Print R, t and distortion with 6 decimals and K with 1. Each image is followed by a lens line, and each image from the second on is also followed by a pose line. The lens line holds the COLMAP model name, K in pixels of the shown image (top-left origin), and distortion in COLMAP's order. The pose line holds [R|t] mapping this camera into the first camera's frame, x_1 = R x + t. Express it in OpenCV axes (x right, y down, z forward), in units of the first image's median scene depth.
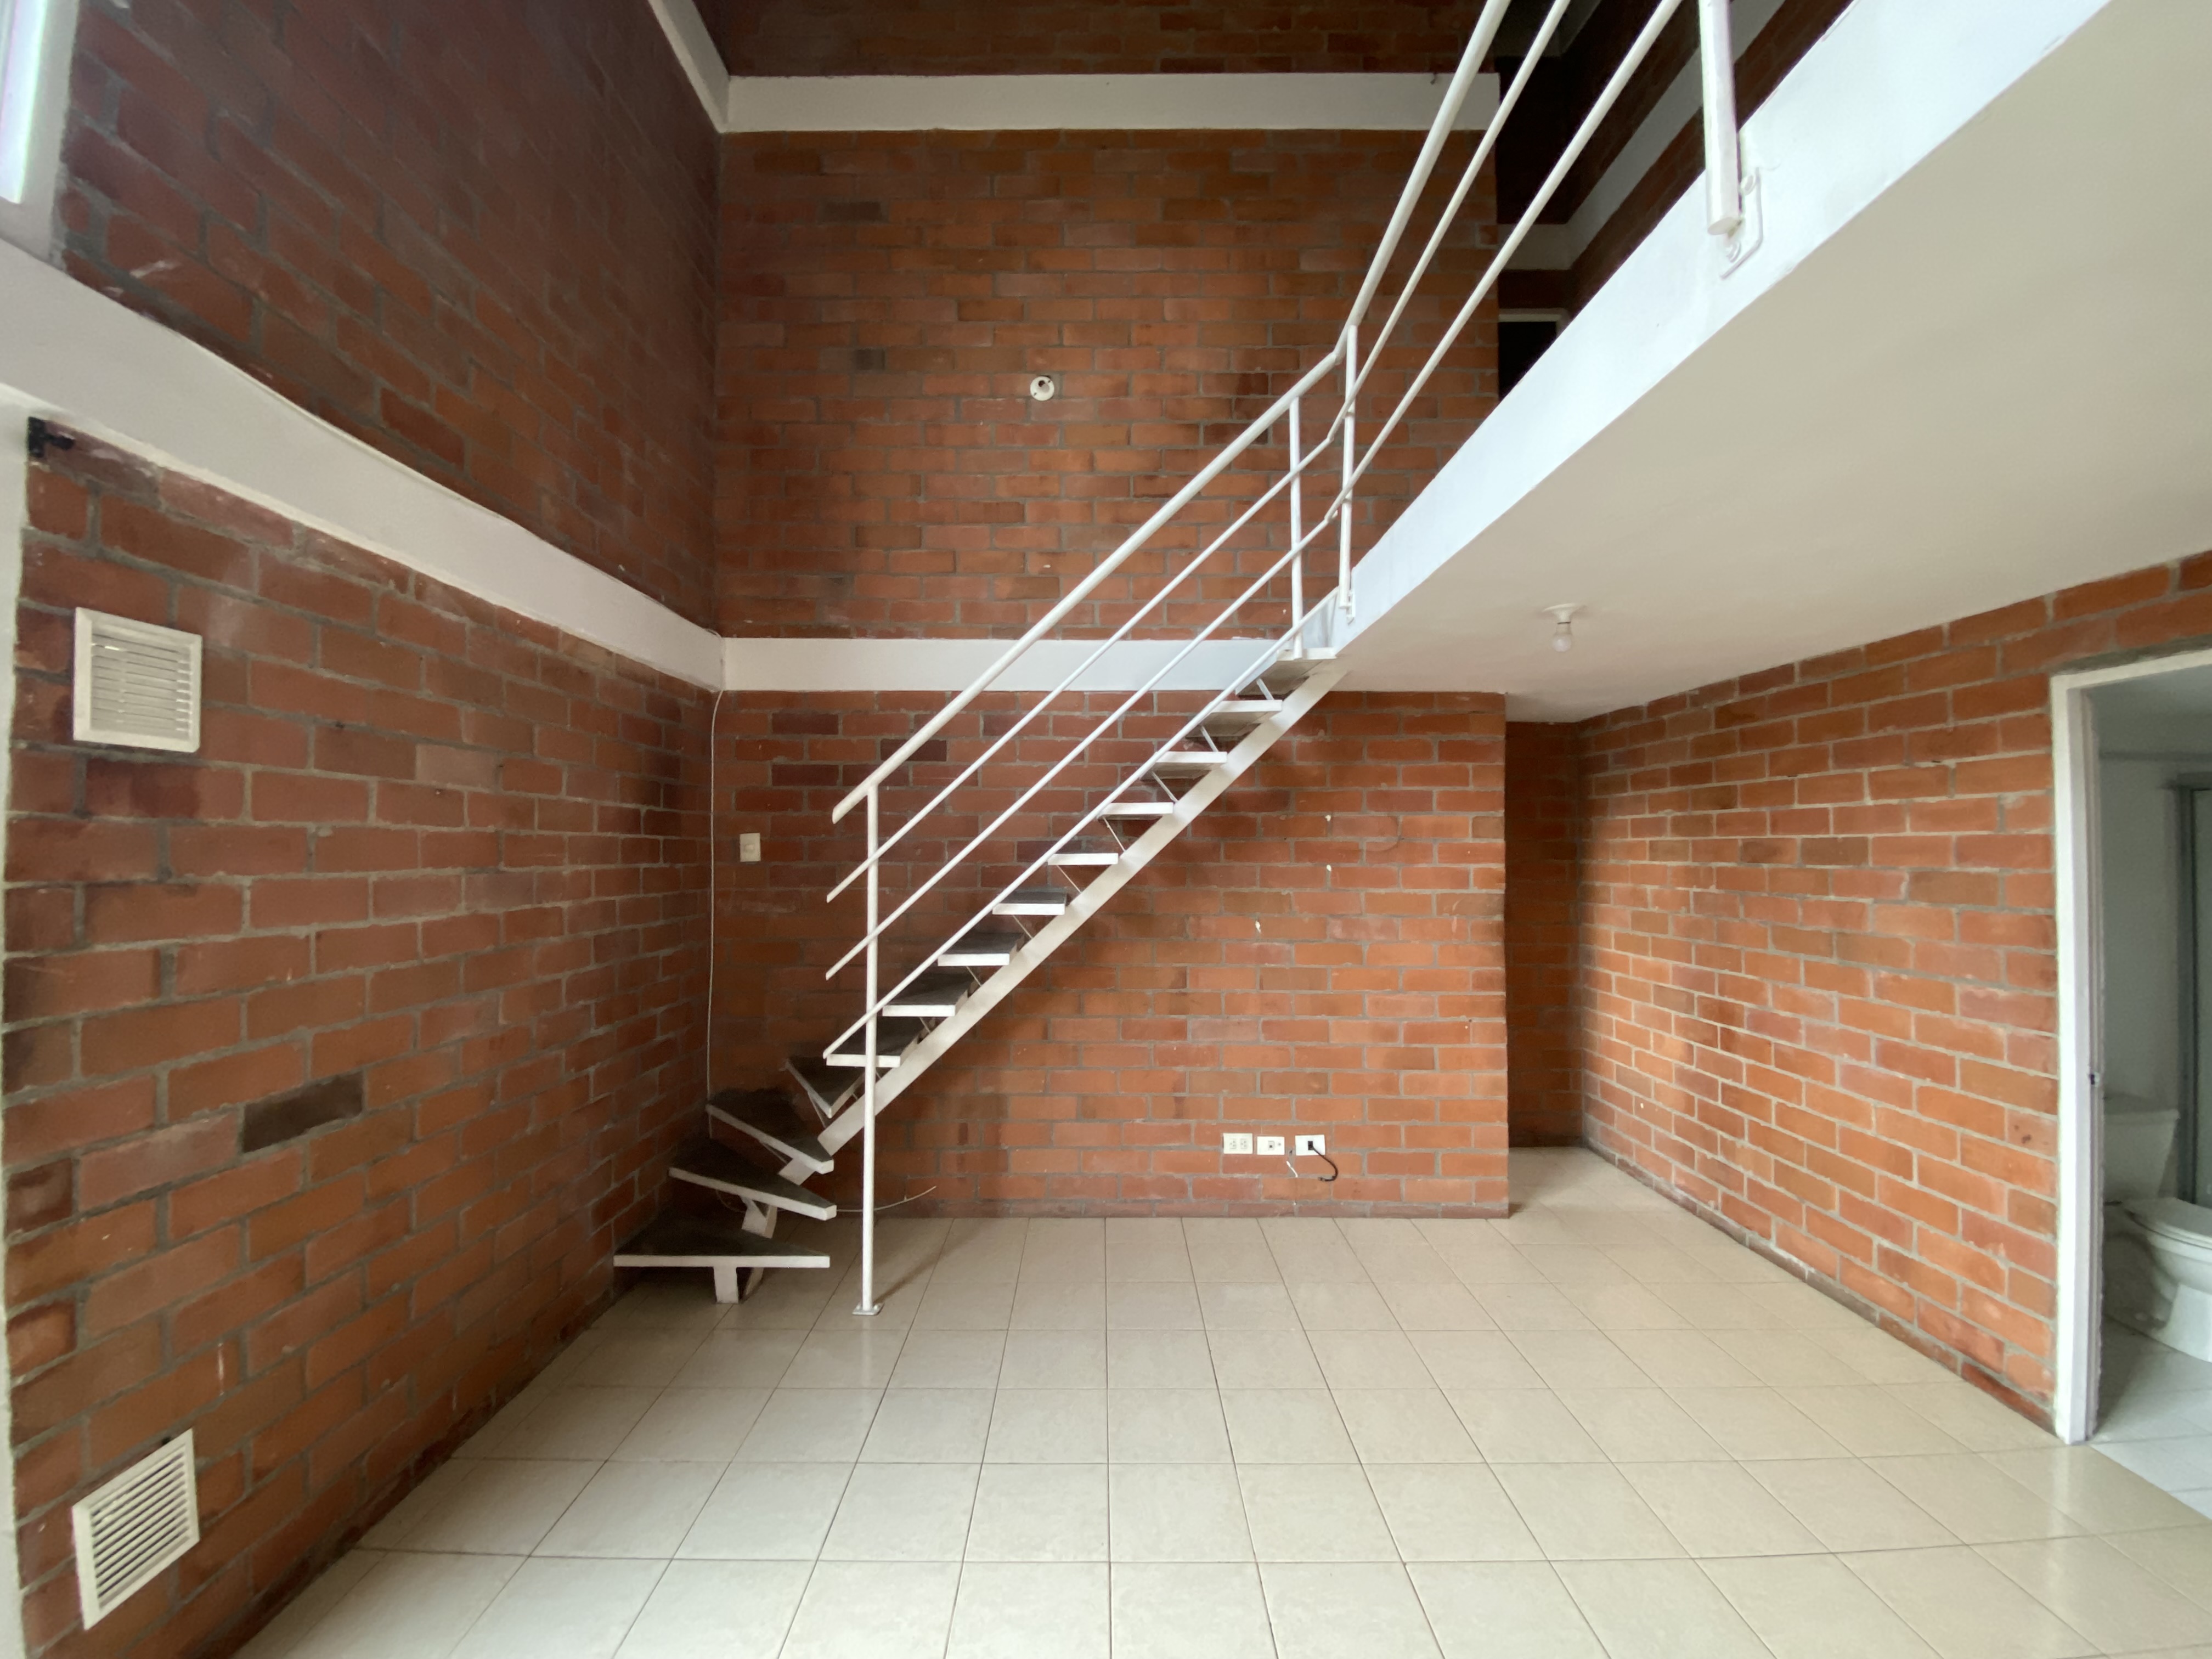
lens RADIAL K [[893.8, 0, 1102.9], [0, 893.8, 826.3], [0, 0, 1]] dist [0.015563, -0.017648]
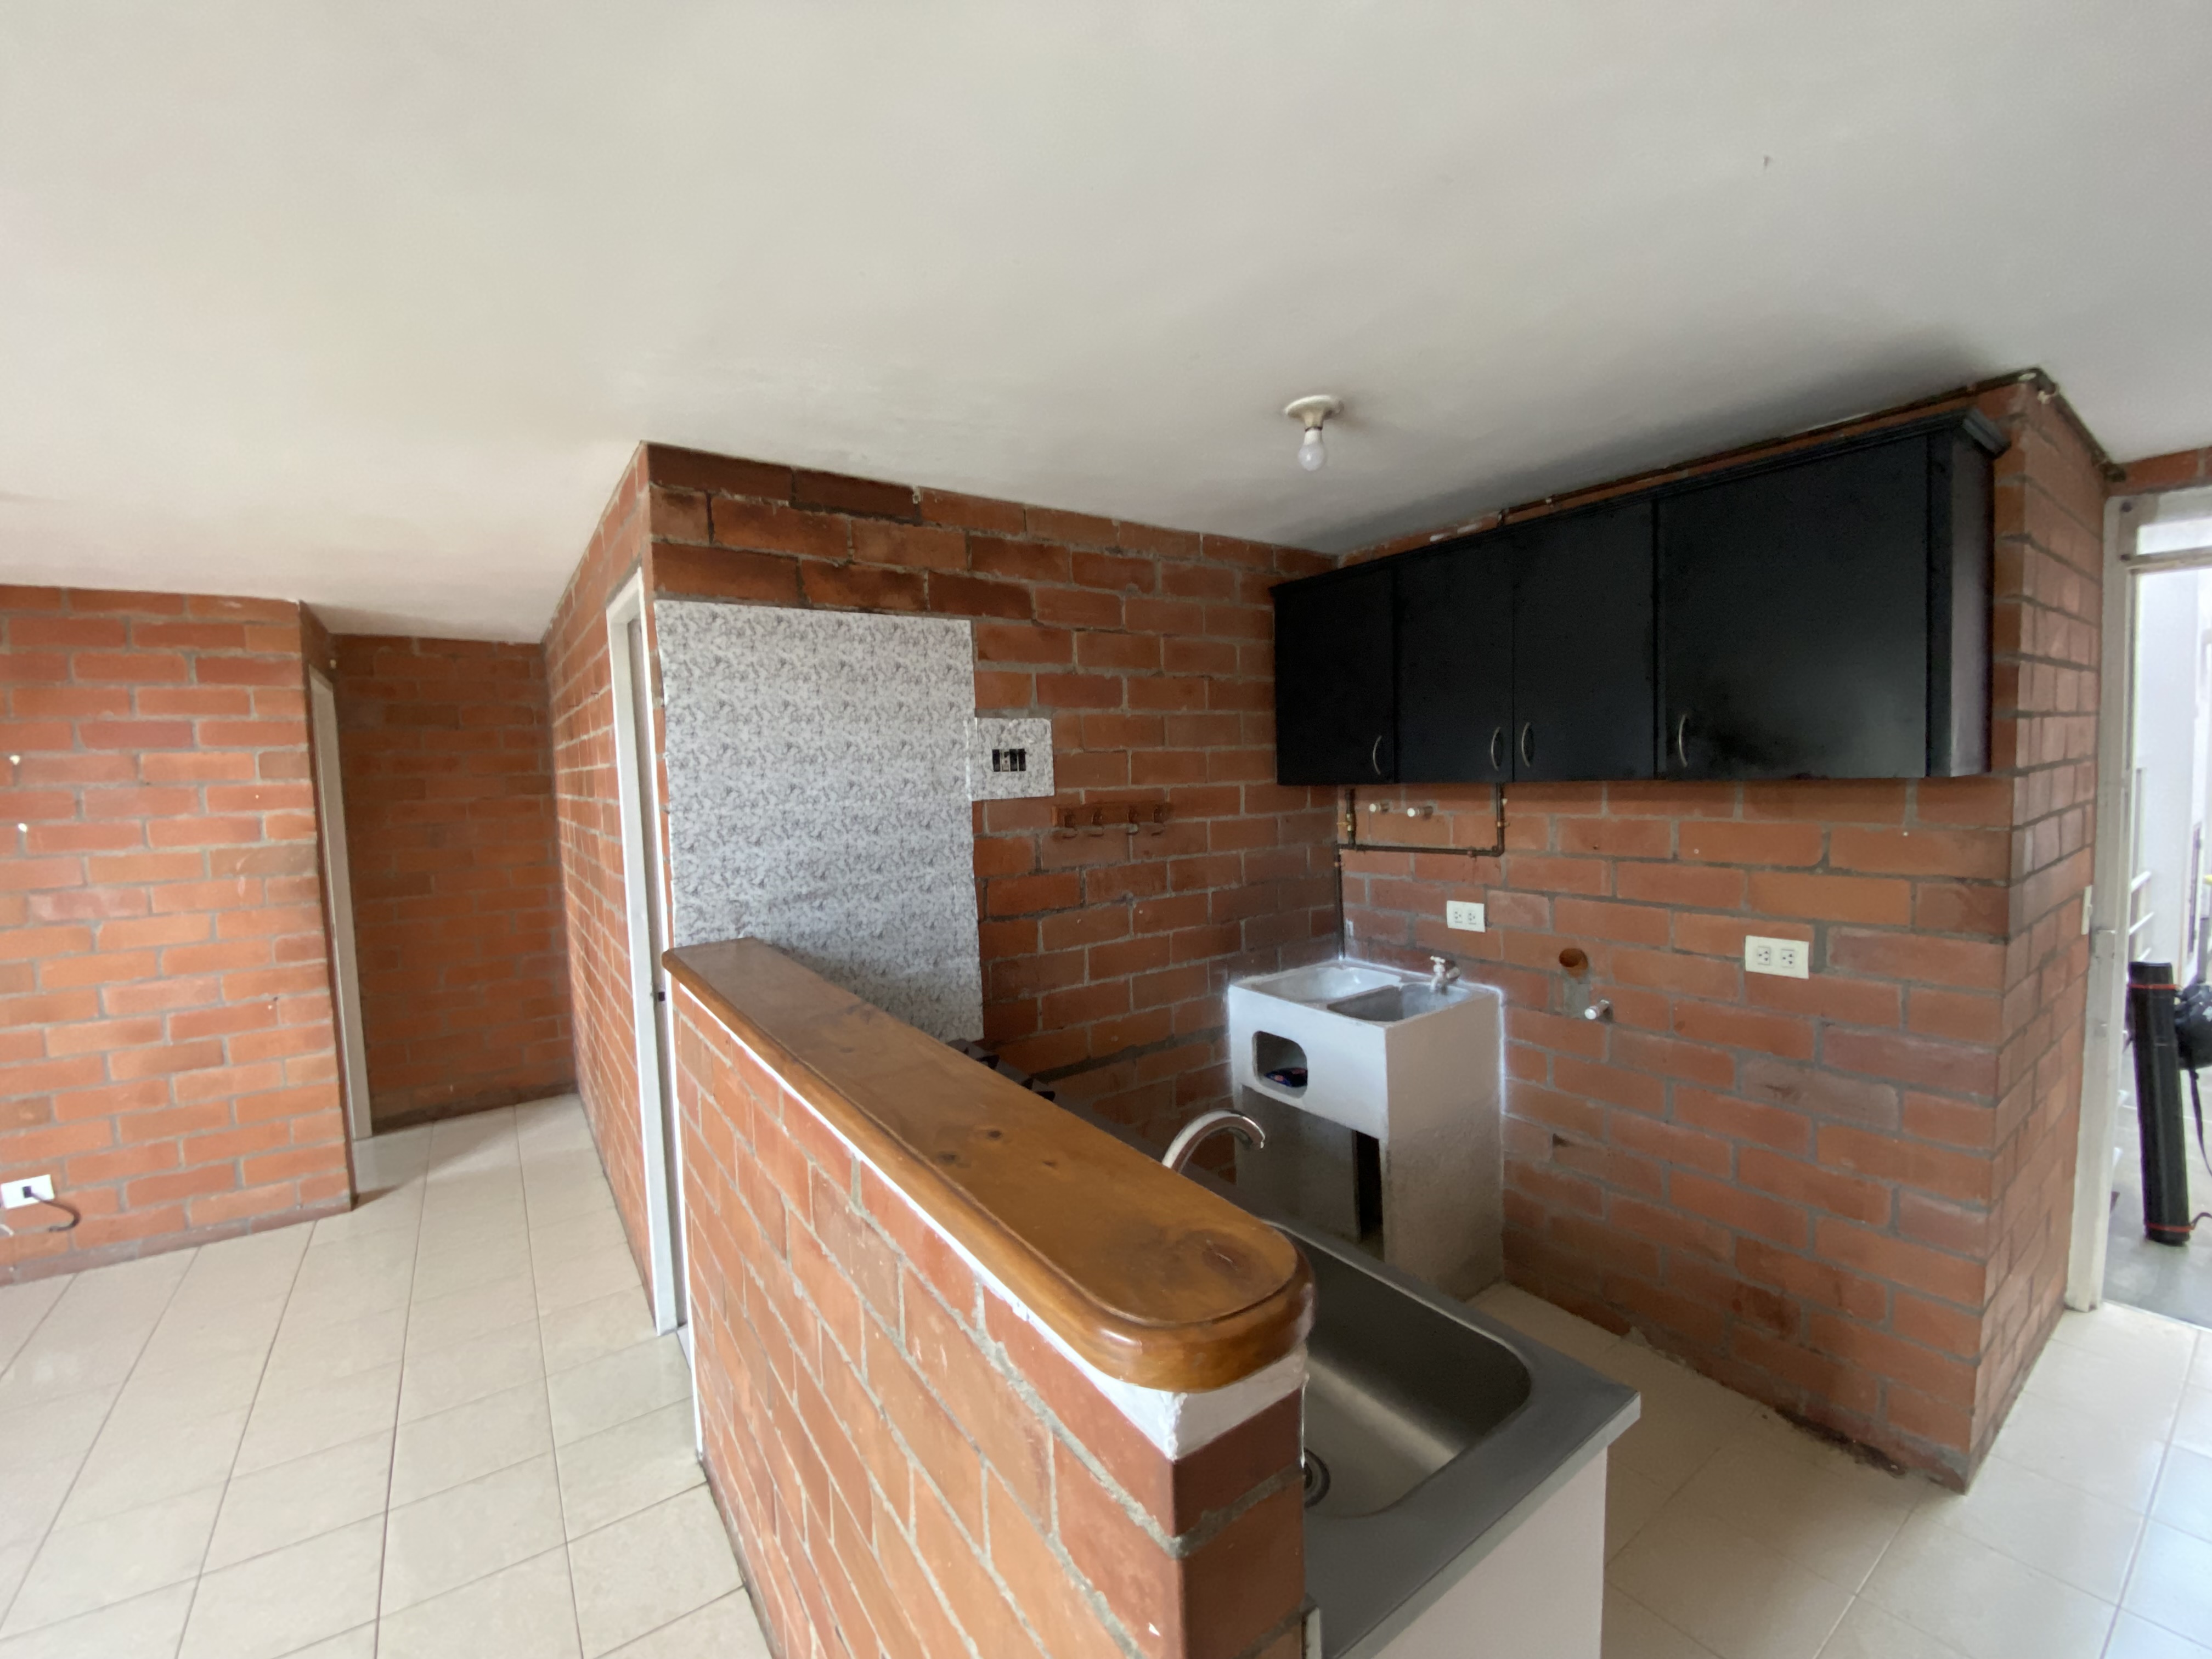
lens RADIAL K [[893.8, 0, 1098.3], [0, 893.8, 825.2], [0, 0, 1]] dist [0.015563, -0.017648]
pose [[0.820880, -0.066975, 0.567160, 0.577304], [0.019513, 0.995809, 0.089351, -0.002899], [-0.570768, -0.062279, 0.818746, -0.107134]]
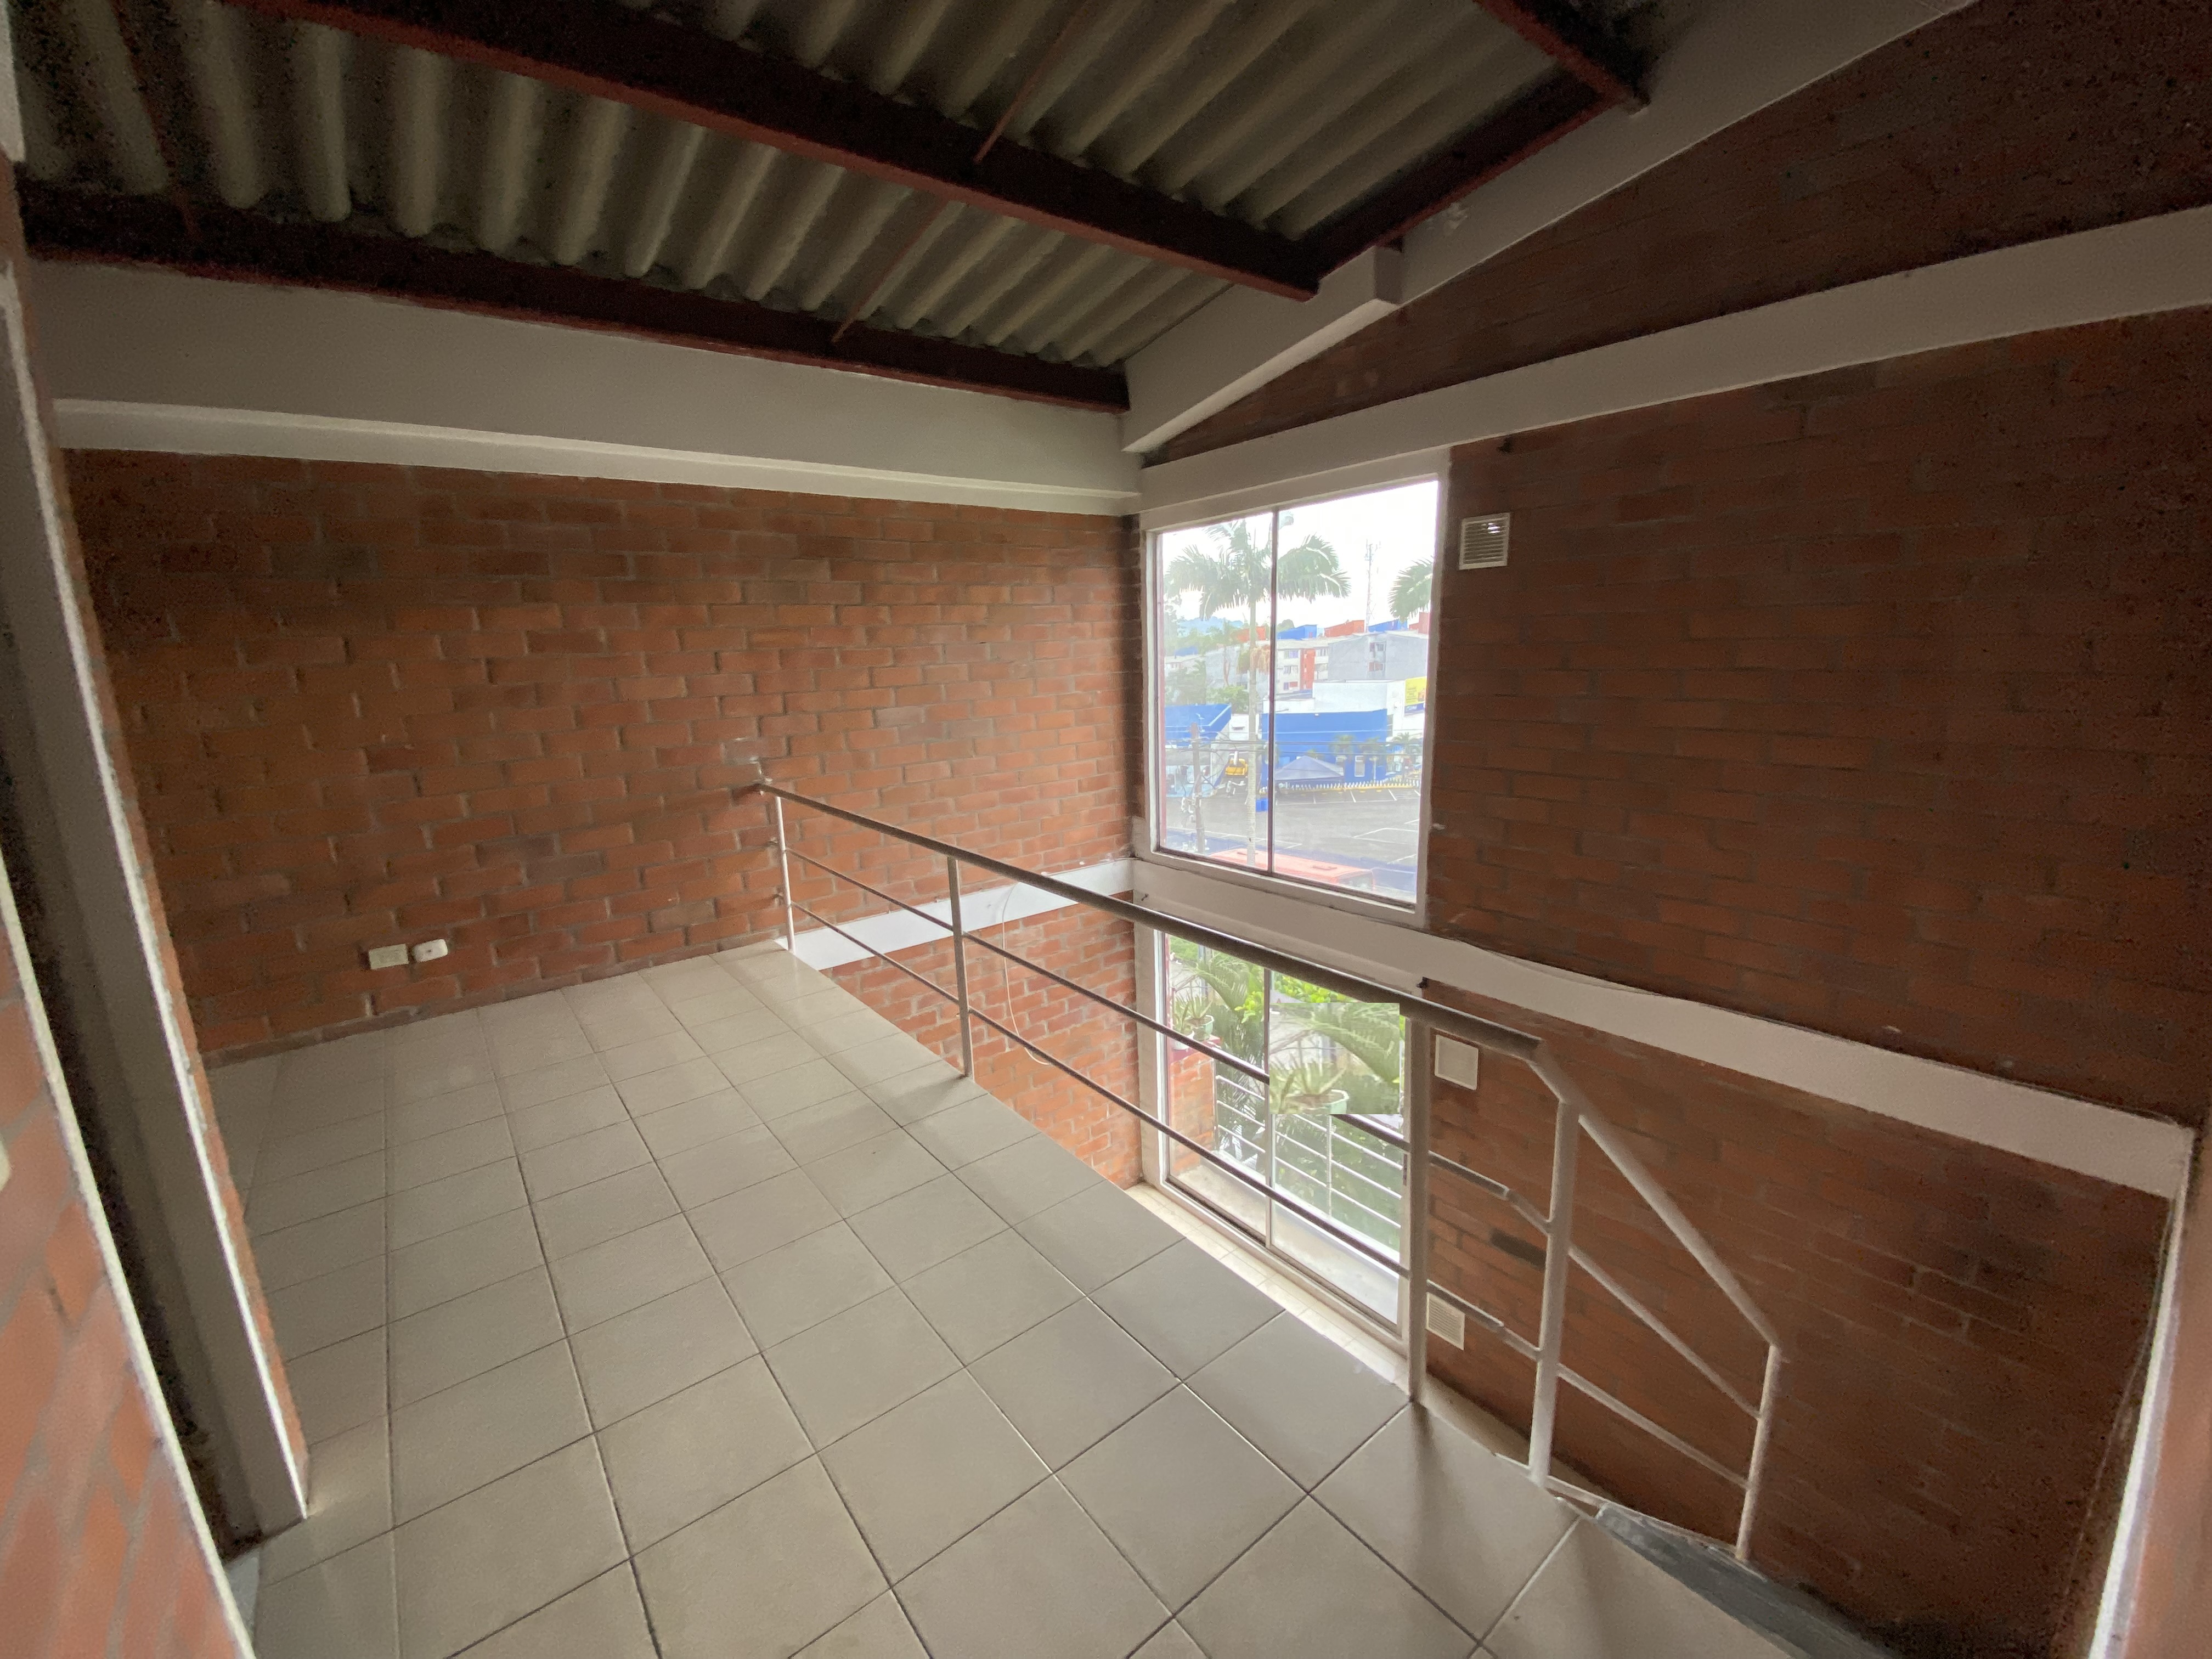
lens RADIAL K [[893.8, 0, 1096.1], [0, 893.8, 827.5], [0, 0, 1]] dist [0.015563, -0.017648]
pose [[-0.798251, 0.149948, -0.583362, 0.559788], [0.053812, 0.982398, 0.178882, -0.592140], [0.599916, 0.111401, -0.792269, 1.003307]]
